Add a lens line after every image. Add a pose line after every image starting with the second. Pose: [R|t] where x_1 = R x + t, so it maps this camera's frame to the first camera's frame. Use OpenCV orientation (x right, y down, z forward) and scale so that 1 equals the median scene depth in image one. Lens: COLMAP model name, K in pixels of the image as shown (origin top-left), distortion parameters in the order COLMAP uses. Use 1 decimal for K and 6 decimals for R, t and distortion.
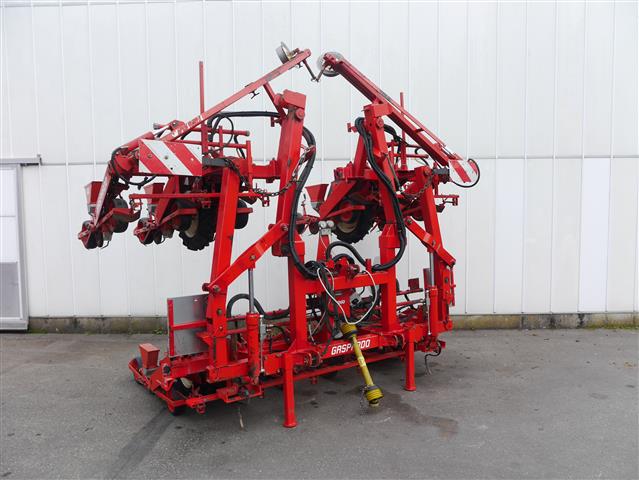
lens RADIAL K [[530.8, 0, 319.5], [0, 530.8, 240.0], [0, 0, 1]] dist [-0.038159, 0.008715]
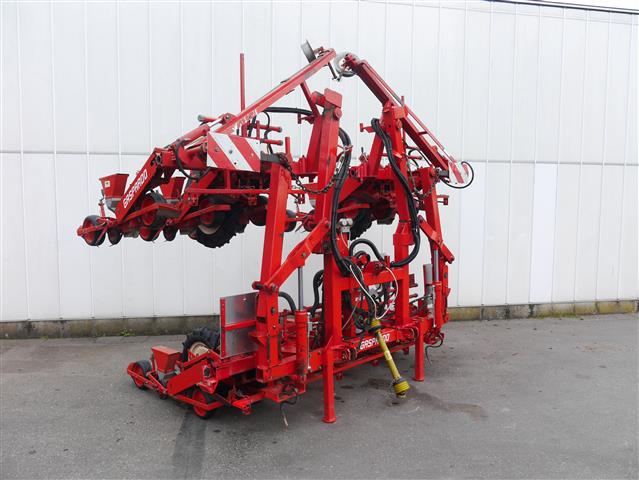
lens RADIAL K [[530.8, 0, 319.5], [0, 530.8, 240.0], [0, 0, 1]] dist [-0.038159, 0.008715]
pose [[0.978537, 0.001711, 0.206065, -0.250861], [-0.003134, 0.999973, 0.006581, -0.001611], [-0.206048, -0.007085, 0.978516, 0.014283]]
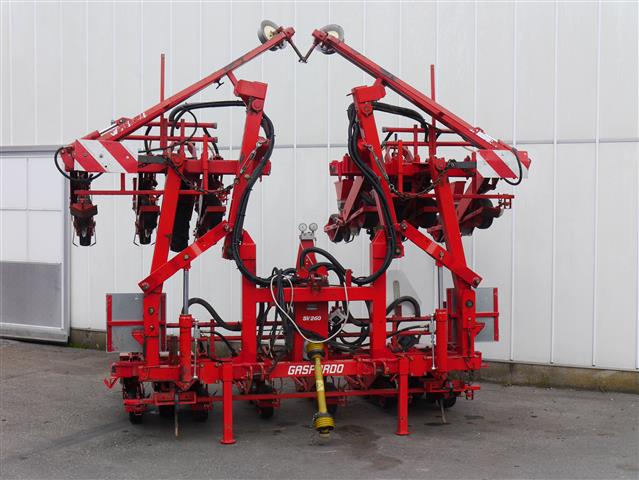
lens RADIAL K [[952.8, 0, 319.5], [0, 952.8, 240.0], [0, 0, 1]] dist [-0.027031, -0.058924]
pose [[0.921124, 0.034522, -0.387734, 0.639555], [-0.044091, 0.998902, -0.015807, 0.015129], [0.386763, 0.031656, 0.921636, -0.424308]]
